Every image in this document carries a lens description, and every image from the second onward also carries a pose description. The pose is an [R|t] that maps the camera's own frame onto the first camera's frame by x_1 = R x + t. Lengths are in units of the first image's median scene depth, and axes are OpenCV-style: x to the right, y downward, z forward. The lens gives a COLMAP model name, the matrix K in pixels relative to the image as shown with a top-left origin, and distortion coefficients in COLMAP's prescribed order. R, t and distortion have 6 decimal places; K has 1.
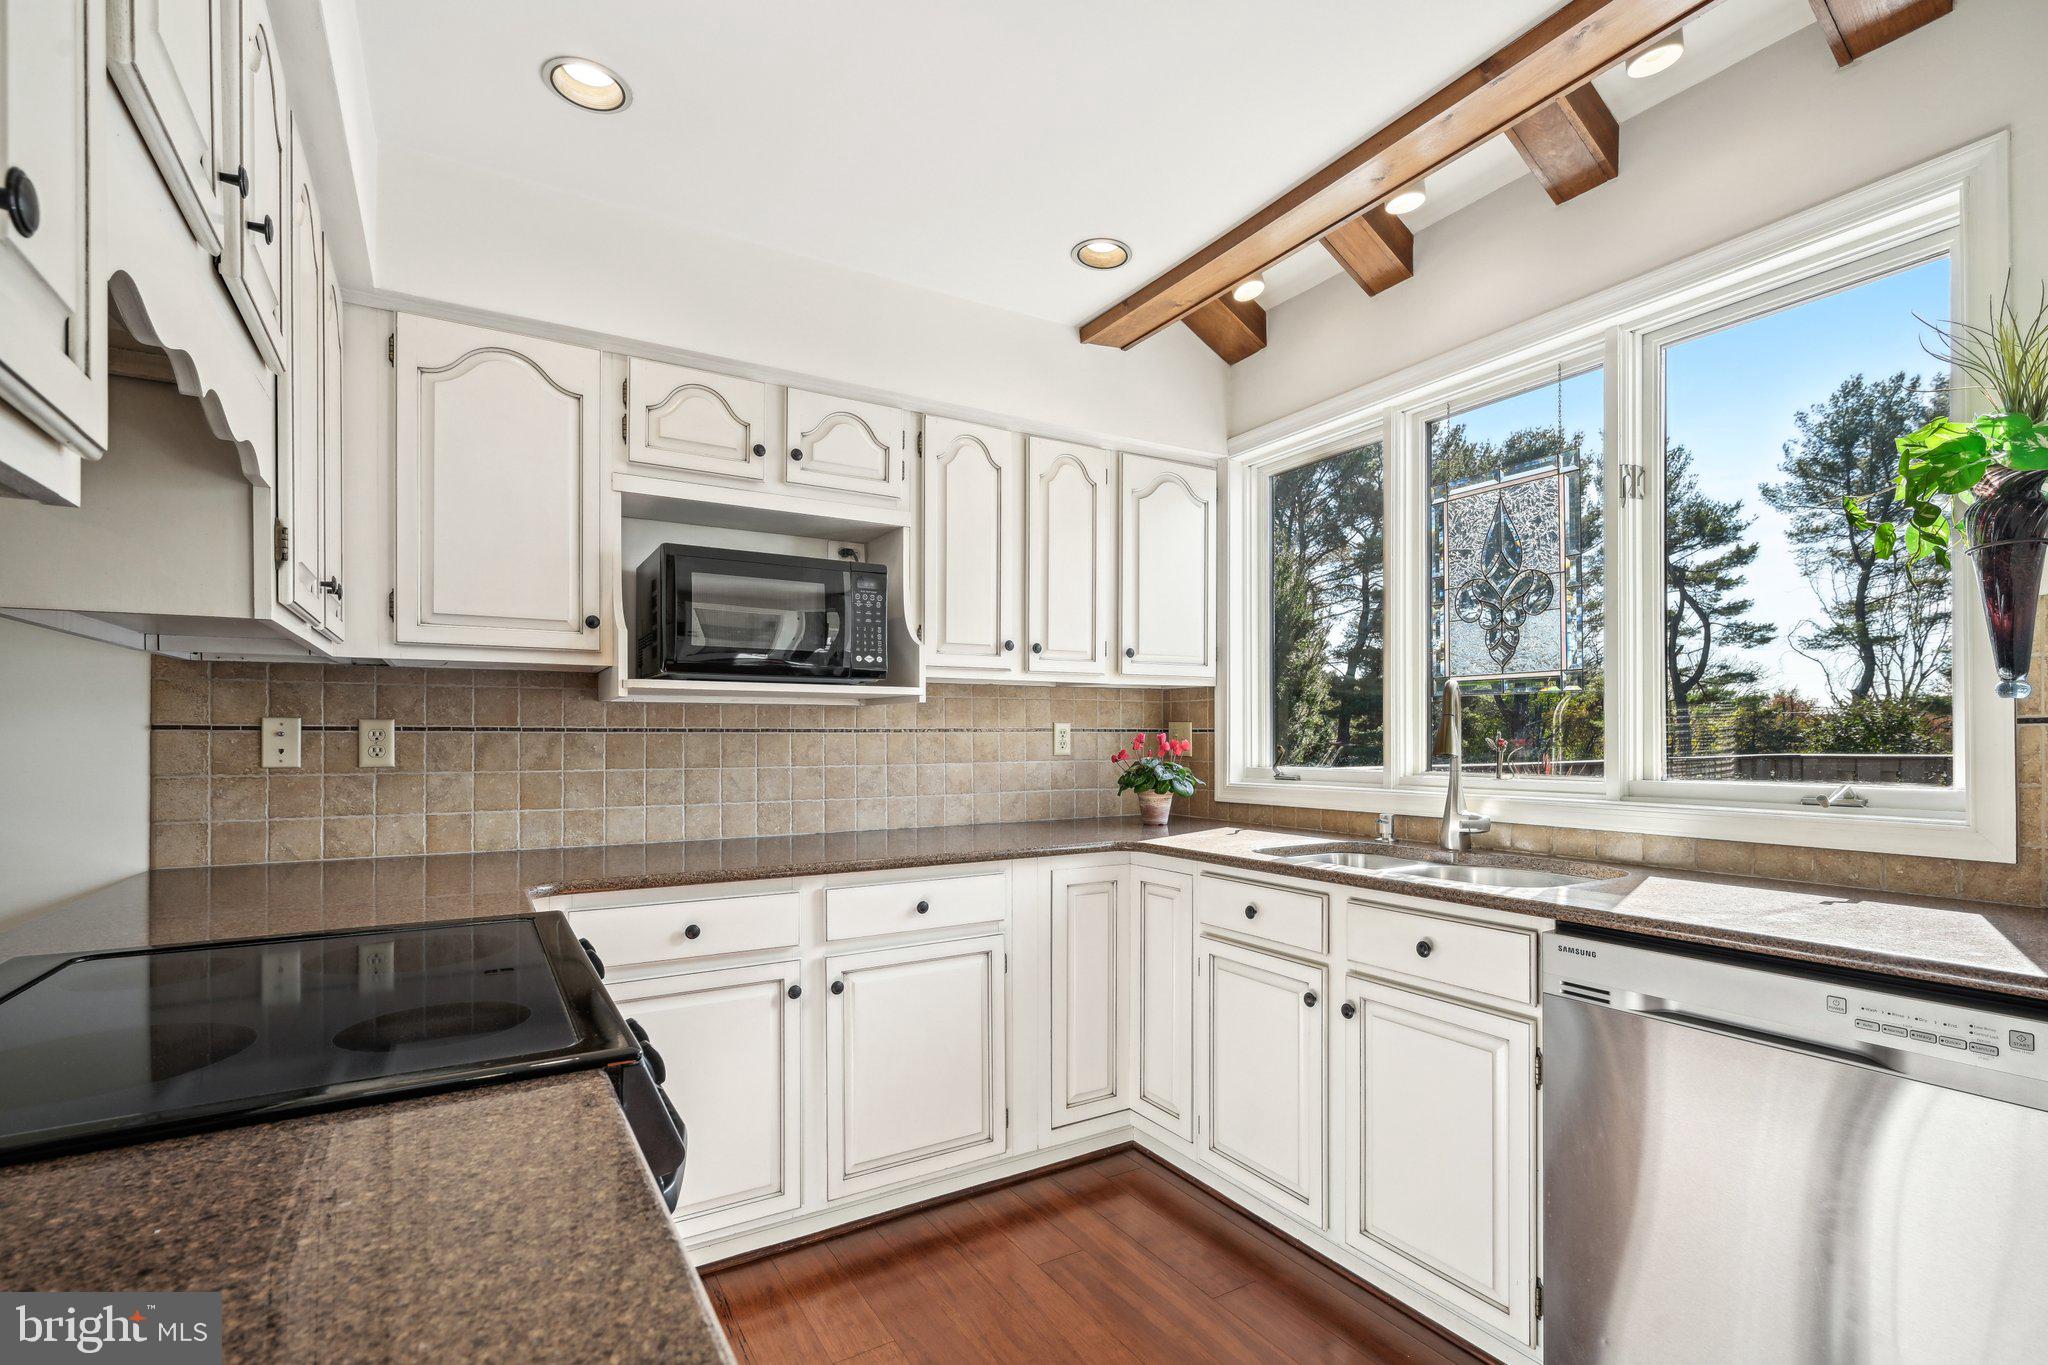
lens RADIAL K [[936.8, 0, 1029.1], [0, 936.8, 736.1], [0, 0, 1]] dist [0.002057, -0.000423]
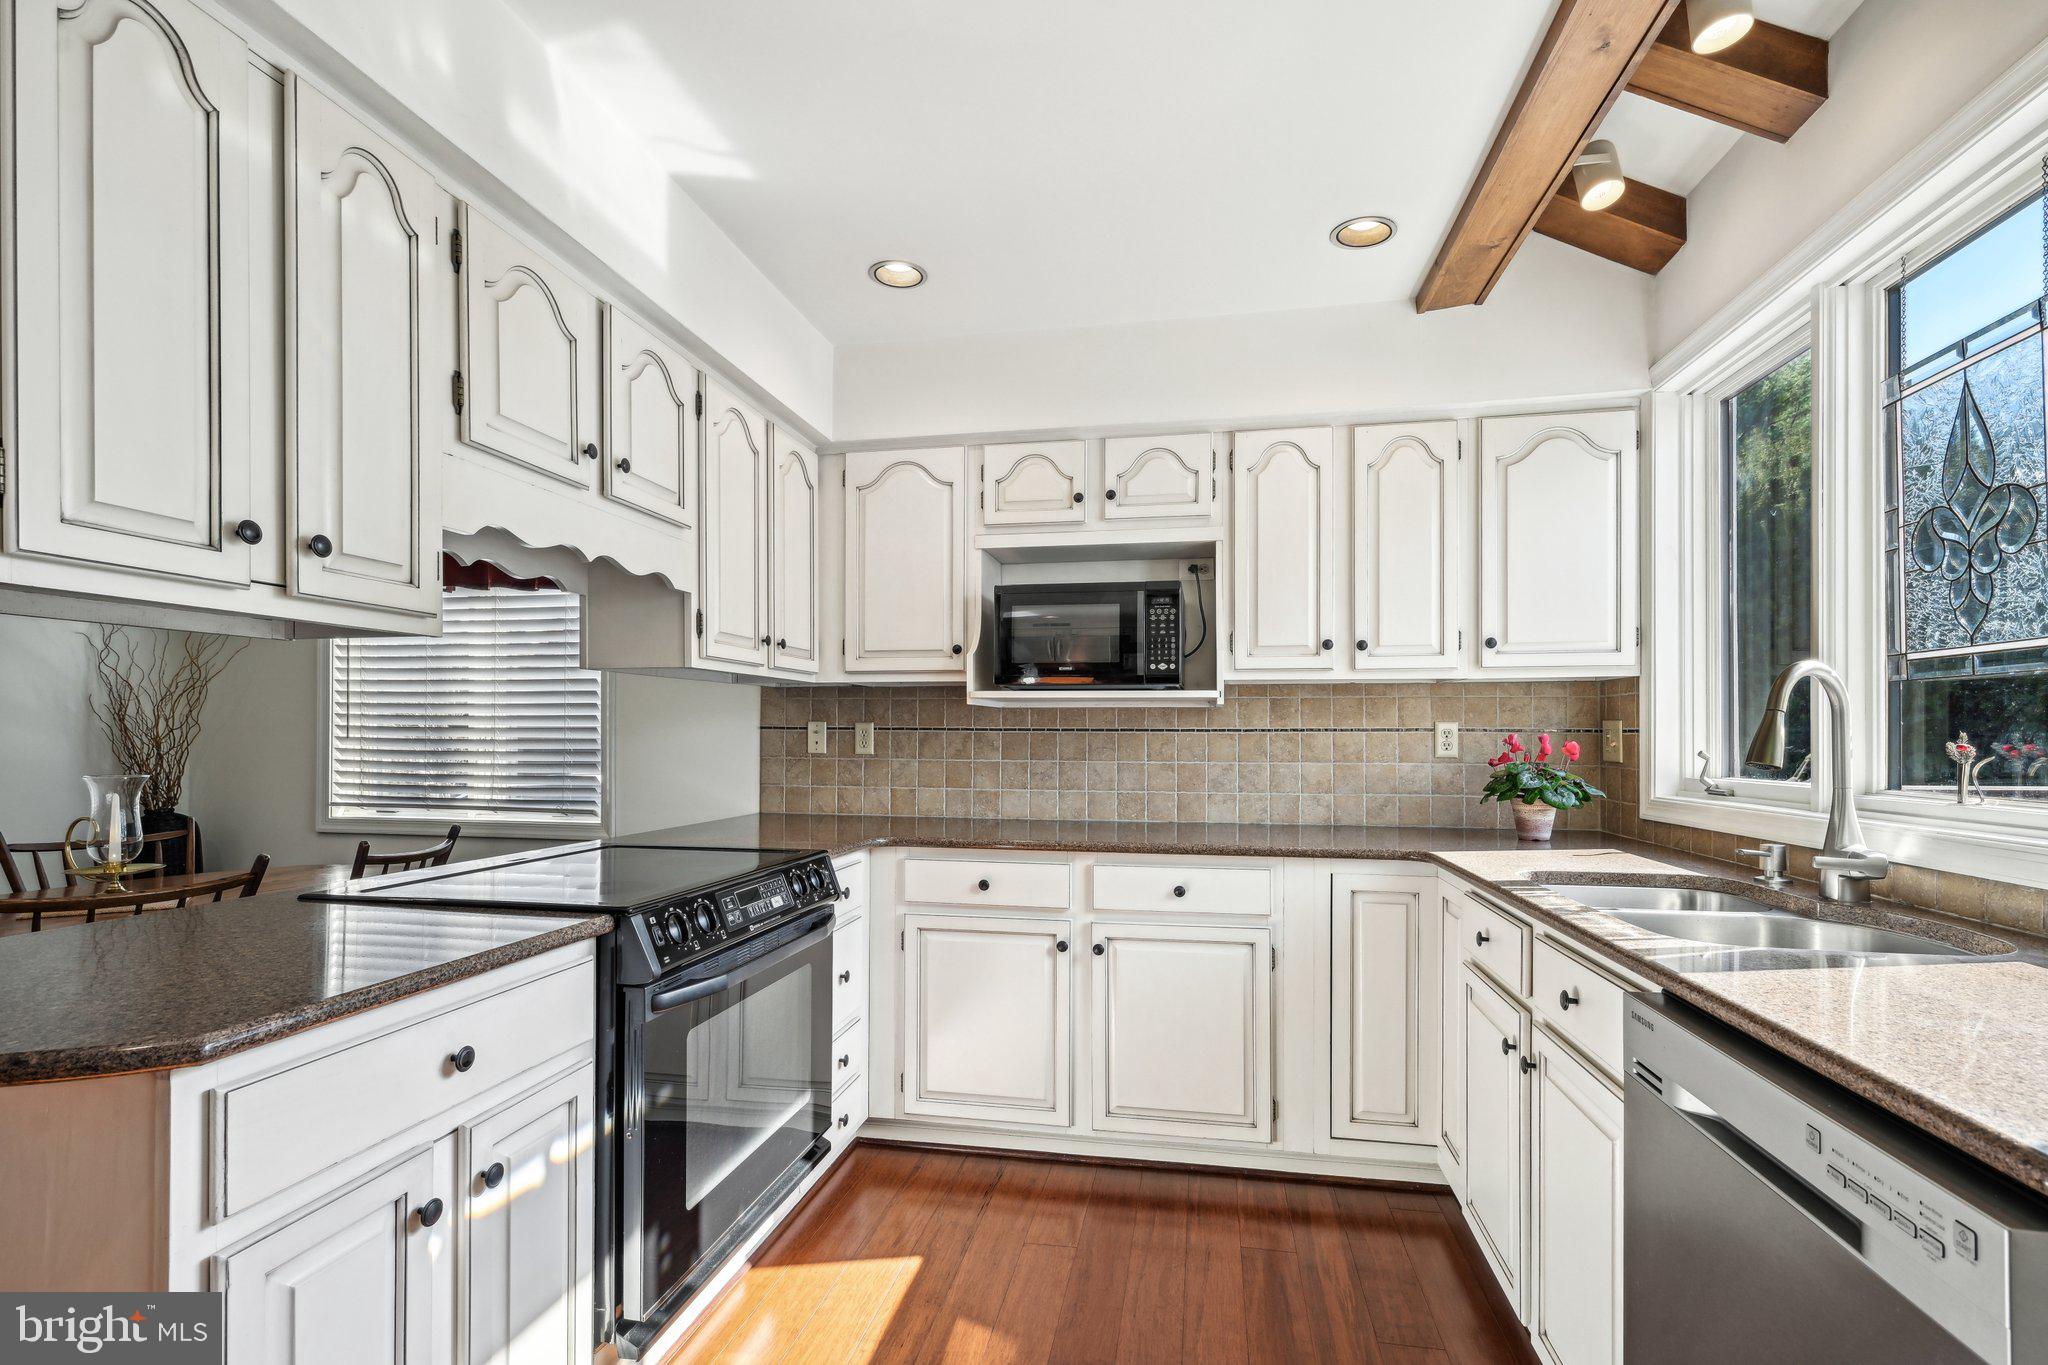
lens RADIAL K [[936.8, 0, 1036.7], [0, 936.8, 732.2], [0, 0, 1]] dist [0.002057, -0.000423]
pose [[0.745486, 0.002610, -0.666516, 0.436424], [-0.004801, 0.999987, -0.001454, -0.001218], [0.666504, 0.004284, 0.745489, 0.061849]]
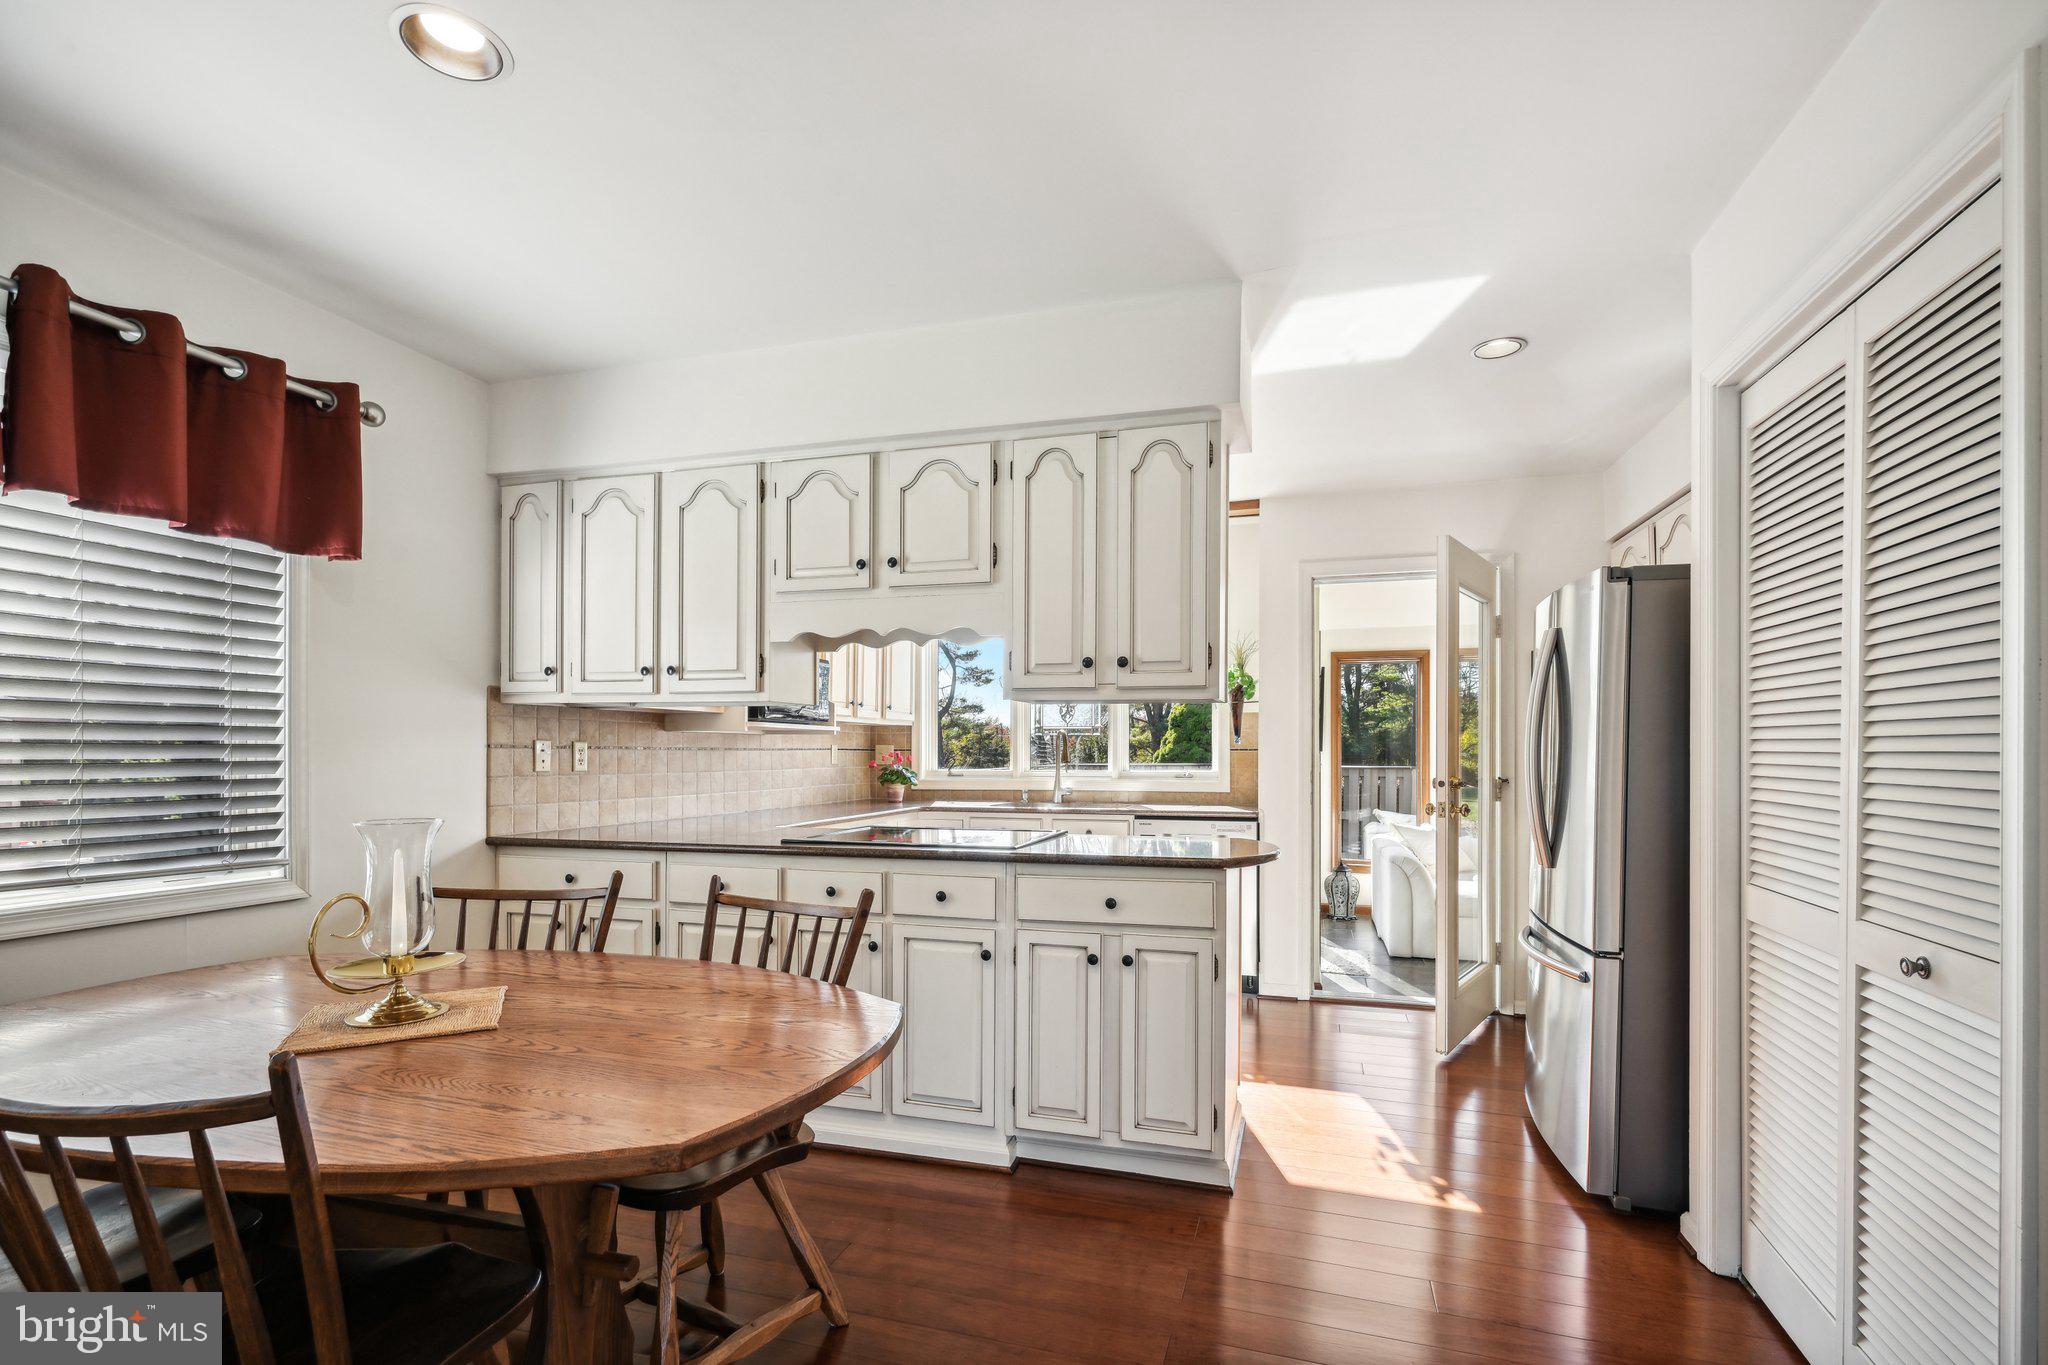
lens RADIAL K [[936.8, 0, 1044.0], [0, 936.8, 750.7], [0, 0, 1]] dist [0.002057, -0.000423]
pose [[0.735409, 0.004416, 0.677609, -1.040281], [-0.003630, 0.999990, -0.002576, -0.000856], [-0.677613, -0.000565, 0.735418, -0.618776]]
